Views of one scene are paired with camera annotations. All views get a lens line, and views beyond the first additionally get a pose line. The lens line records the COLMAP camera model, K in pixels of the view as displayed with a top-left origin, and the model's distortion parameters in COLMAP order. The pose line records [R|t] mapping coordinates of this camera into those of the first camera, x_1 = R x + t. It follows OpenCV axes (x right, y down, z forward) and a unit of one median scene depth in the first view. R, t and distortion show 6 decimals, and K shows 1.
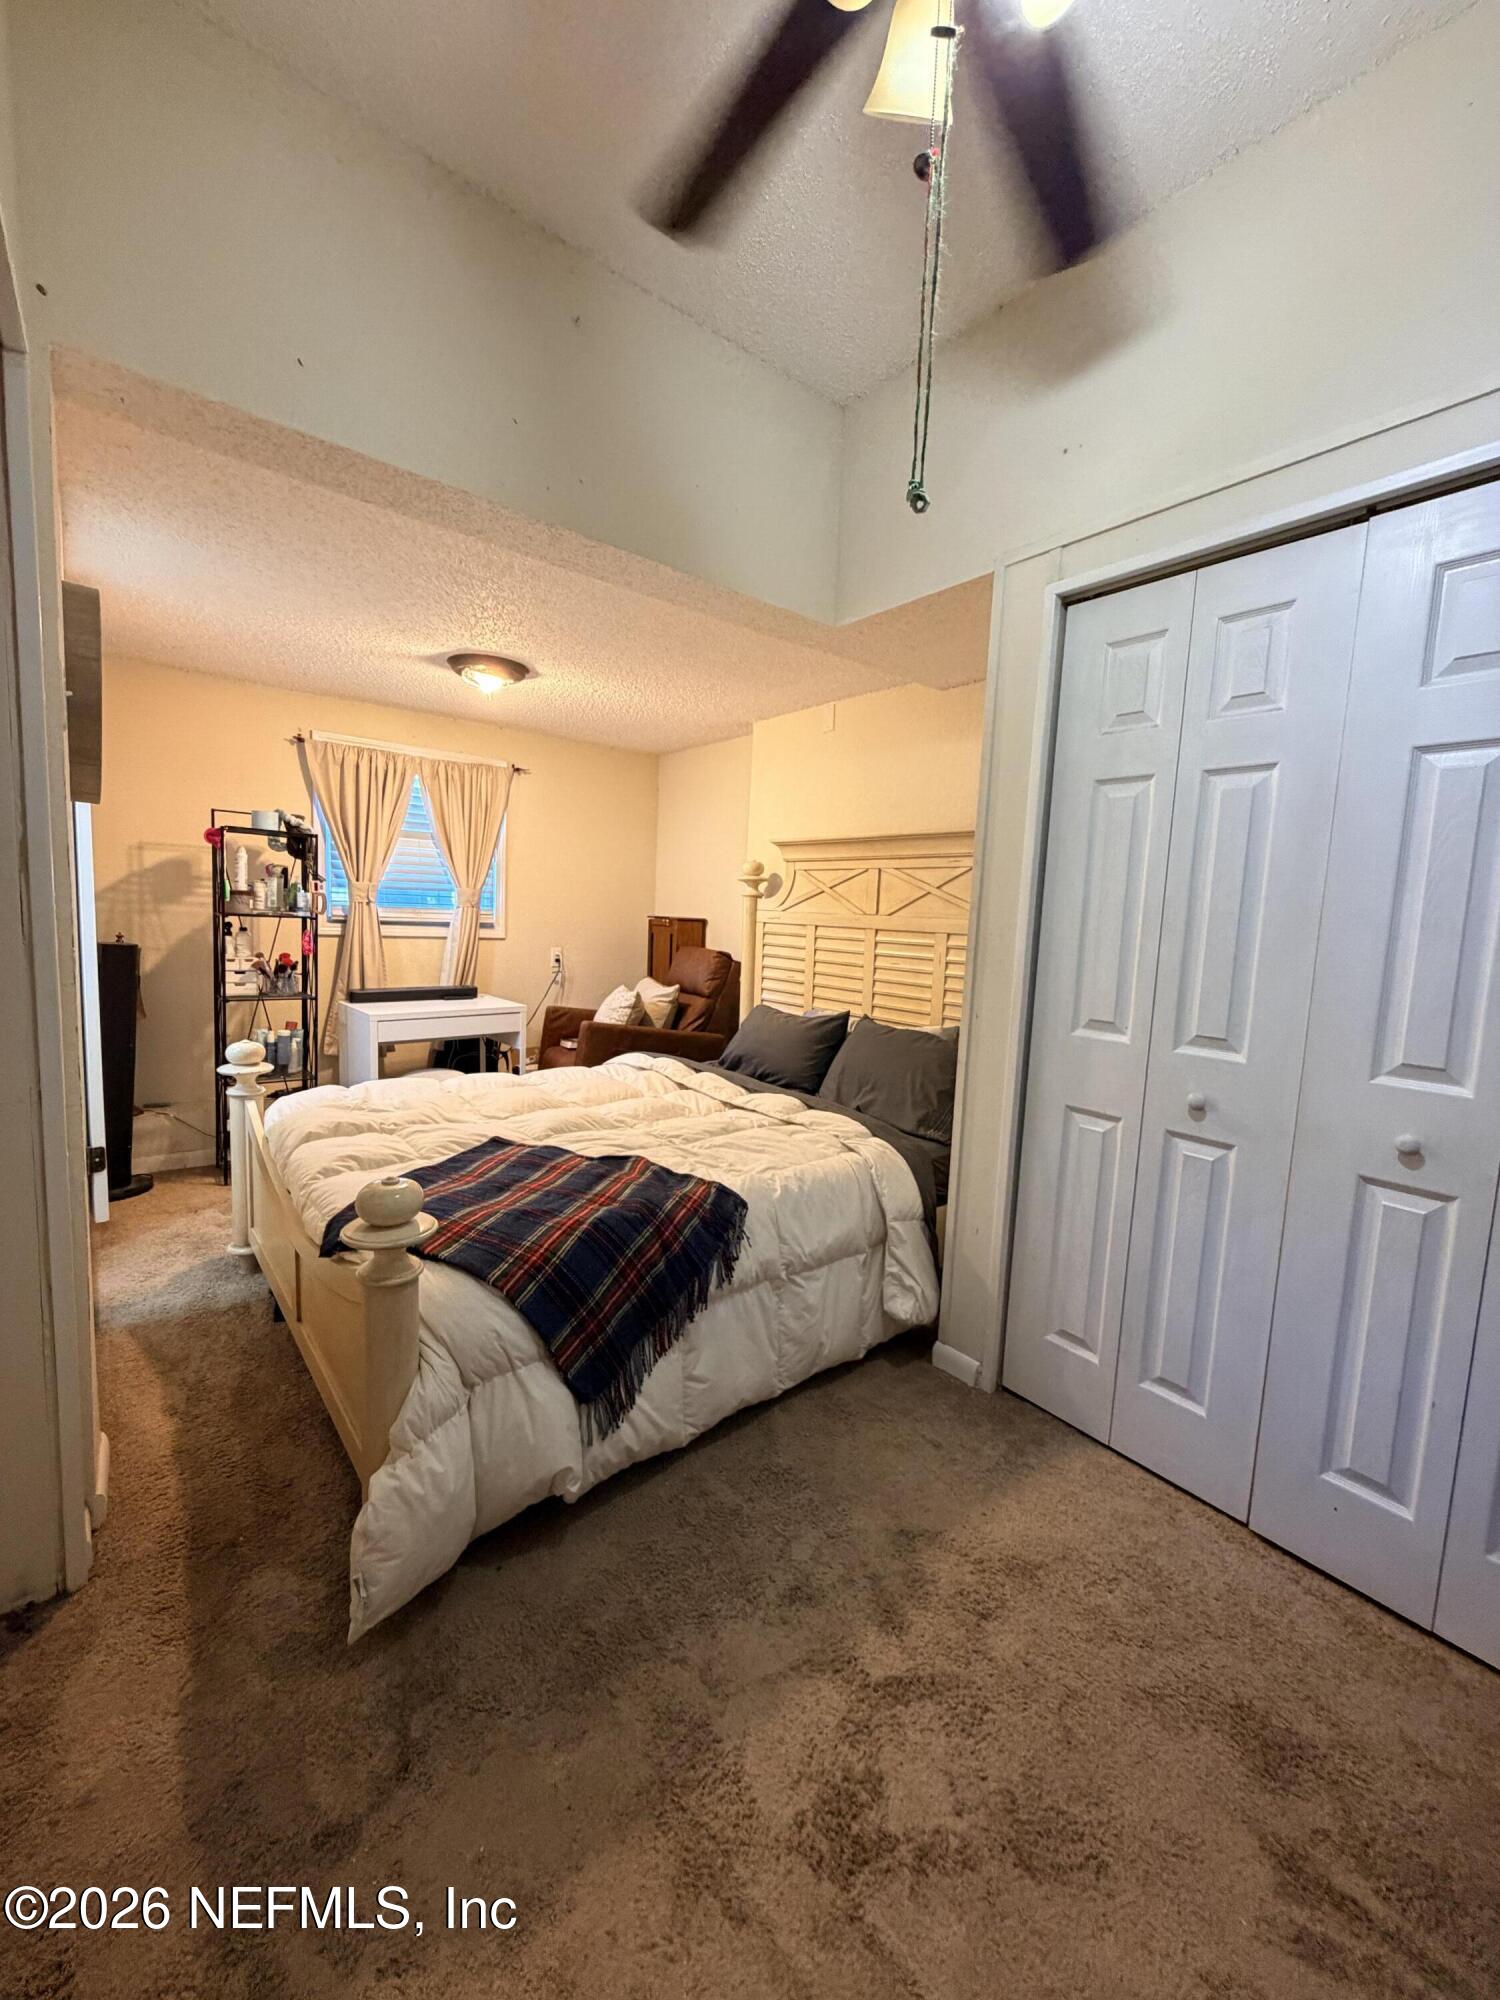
lens RADIAL K [[792.2, 0, 750.3], [0, 792.2, 994.2], [0, 0, 1]] dist [0.000834, 0.000462]
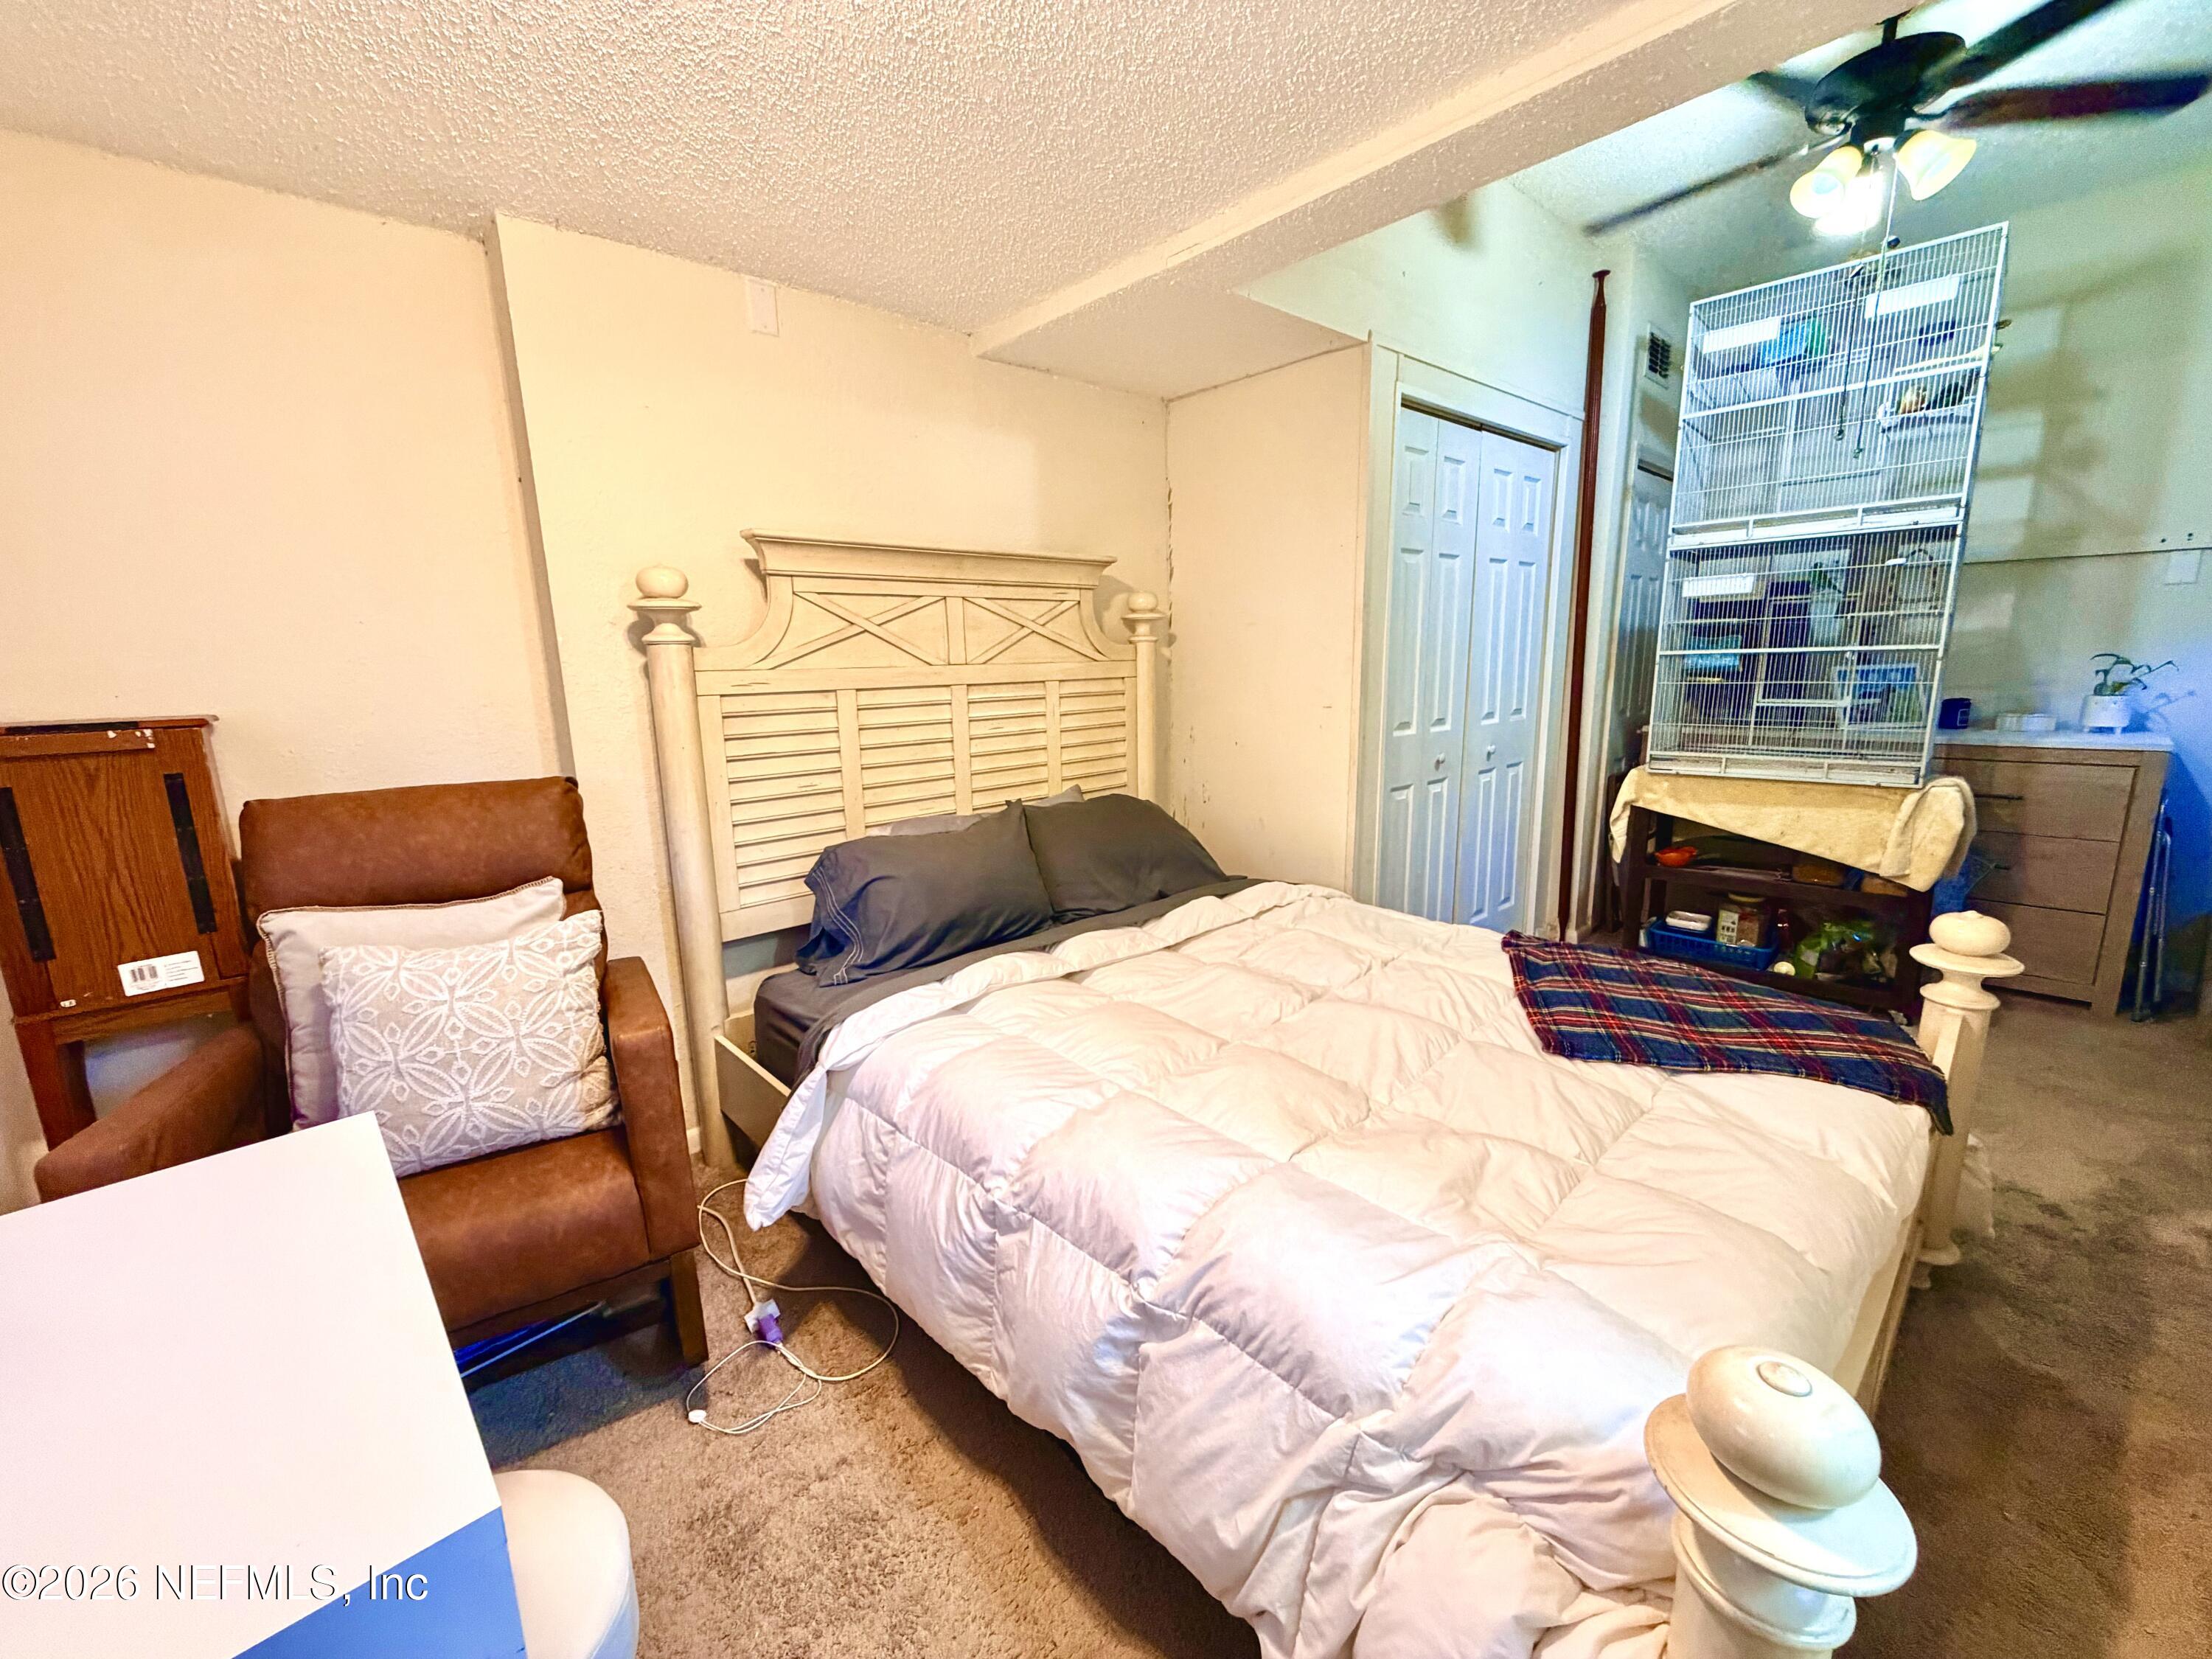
lens RADIAL K [[876.1, 0, 1106.2], [0, 876.1, 828.1], [0, 0, 1]] dist [0.000834, 0.000462]
pose [[-0.042386, -0.231089, 0.972009, -0.655789], [0.125147, 0.963993, 0.234640, -0.129835], [-0.991232, 0.131590, -0.011939, 0.926108]]
